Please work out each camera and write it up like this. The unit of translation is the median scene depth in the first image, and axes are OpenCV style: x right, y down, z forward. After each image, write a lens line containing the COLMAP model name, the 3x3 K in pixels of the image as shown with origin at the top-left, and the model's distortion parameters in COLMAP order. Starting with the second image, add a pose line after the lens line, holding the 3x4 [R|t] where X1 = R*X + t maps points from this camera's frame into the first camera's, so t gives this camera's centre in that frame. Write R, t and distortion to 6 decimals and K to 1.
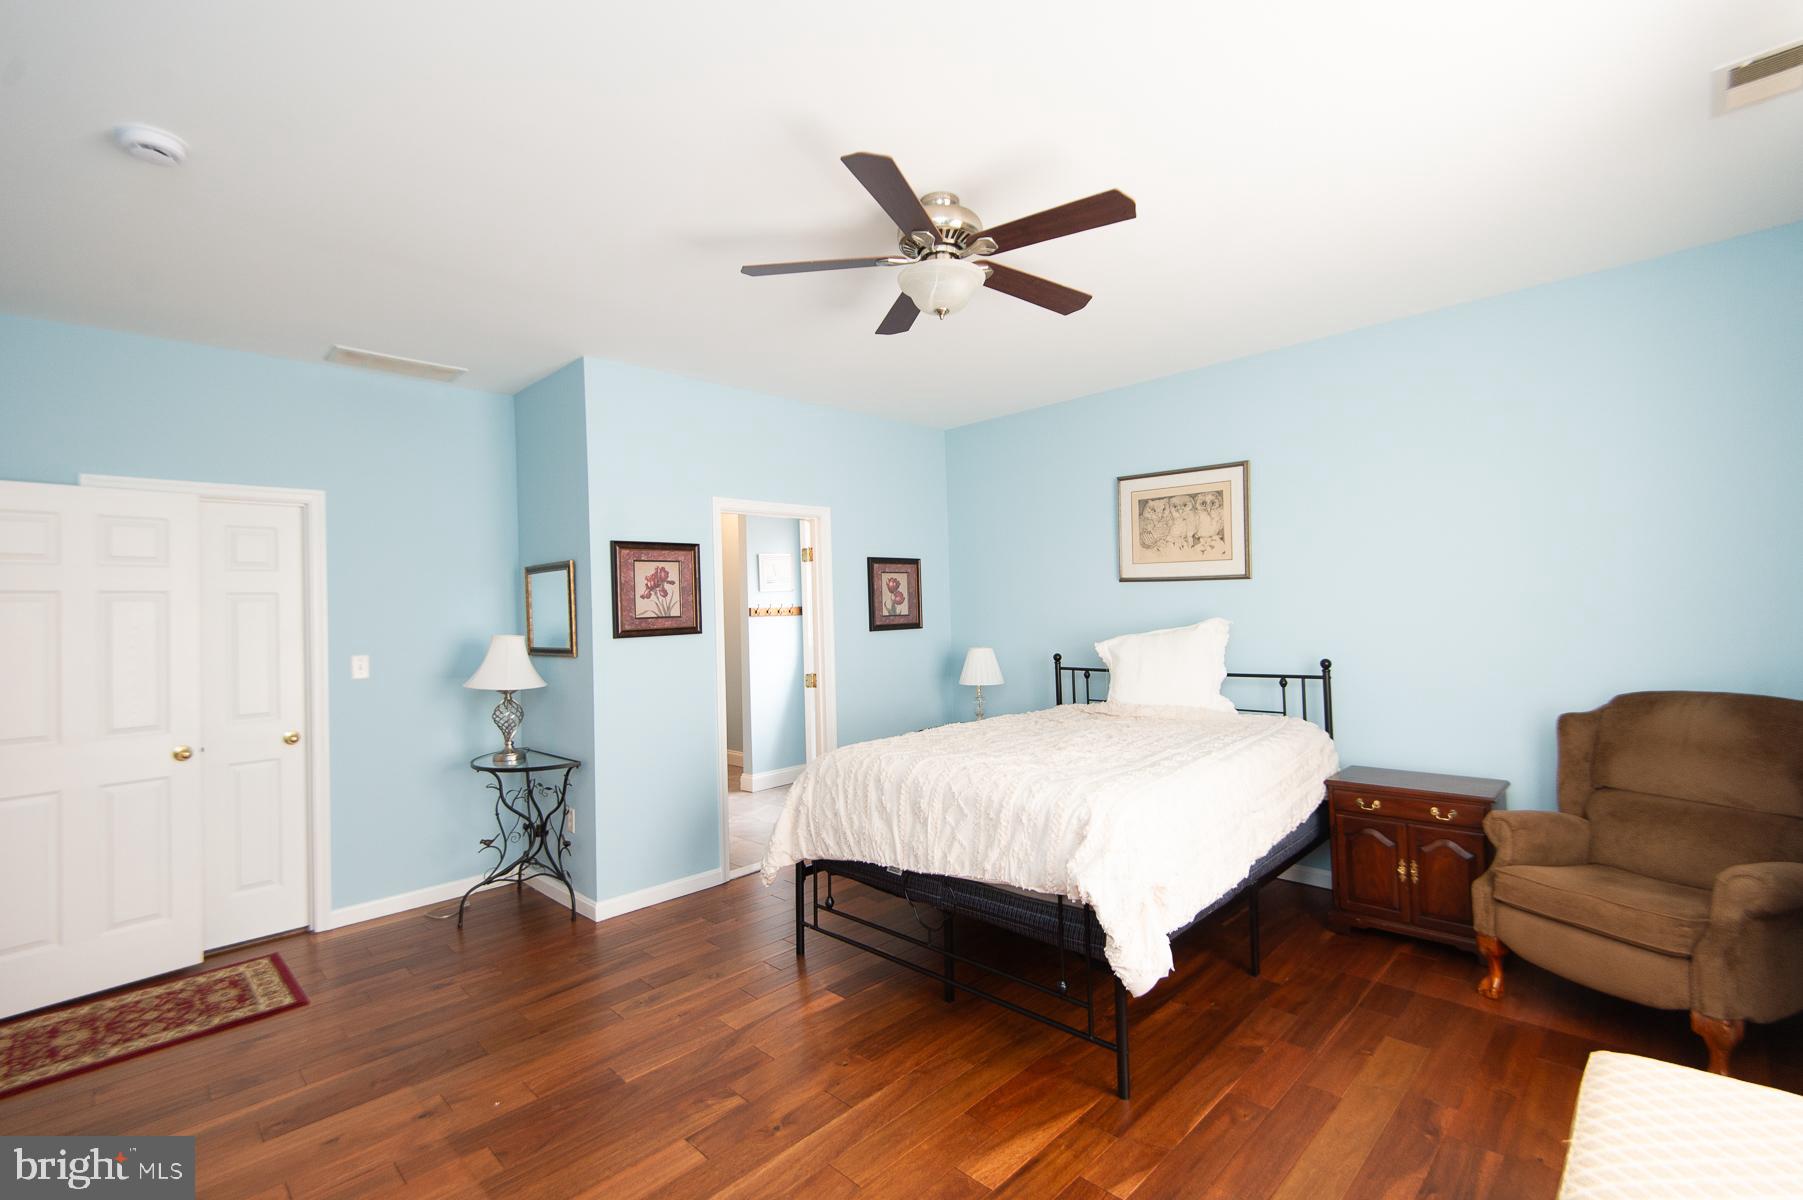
lens RADIAL K [[790.9, 0, 903.2], [0, 790.9, 595.3], [0, 0, 1]] dist [0.012326, -0.007795]
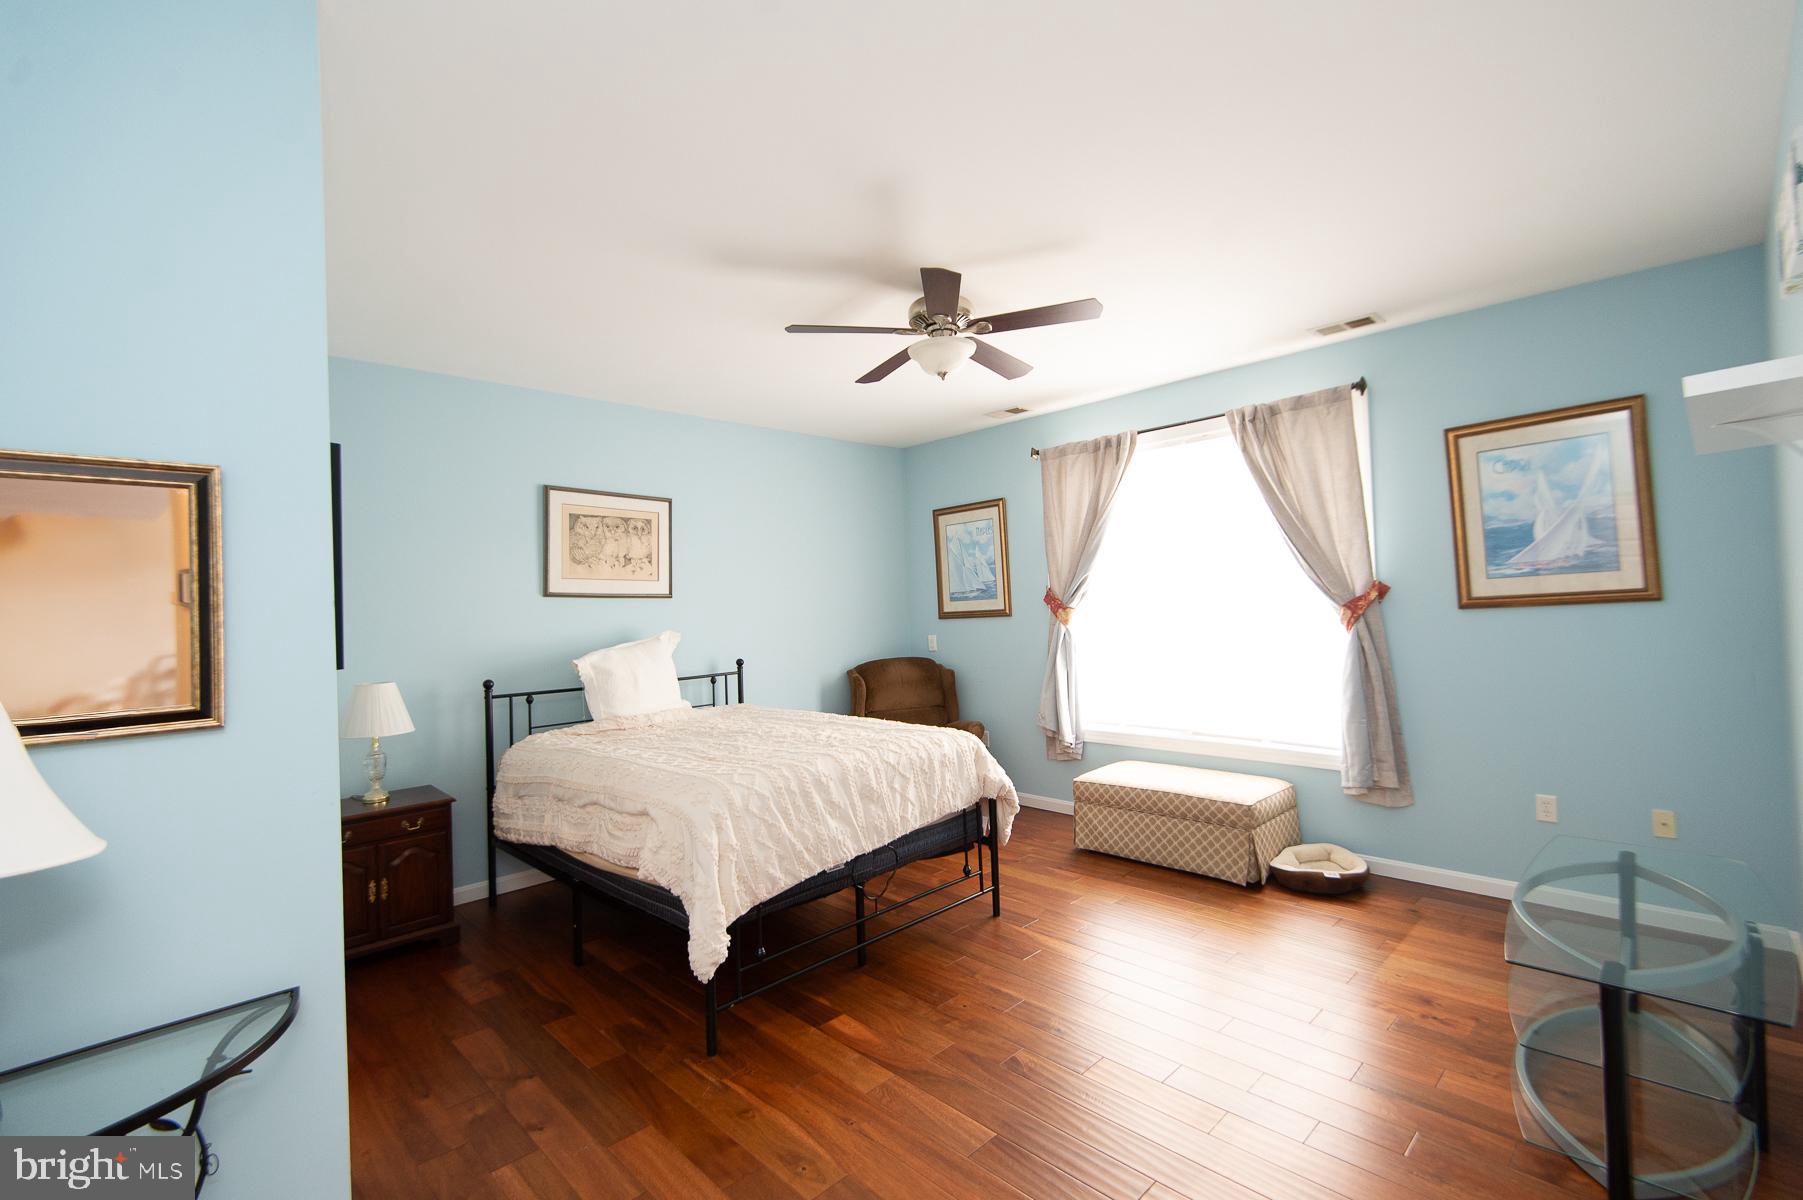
lens RADIAL K [[790.9, 0, 907.7], [0, 790.9, 588.3], [0, 0, 1]] dist [0.012326, -0.007795]
pose [[0.013759, 0.053981, 0.998447, -0.714948], [0.016048, 0.998401, -0.054200, 0.033438], [-0.999777, 0.016769, 0.012871, 0.611309]]
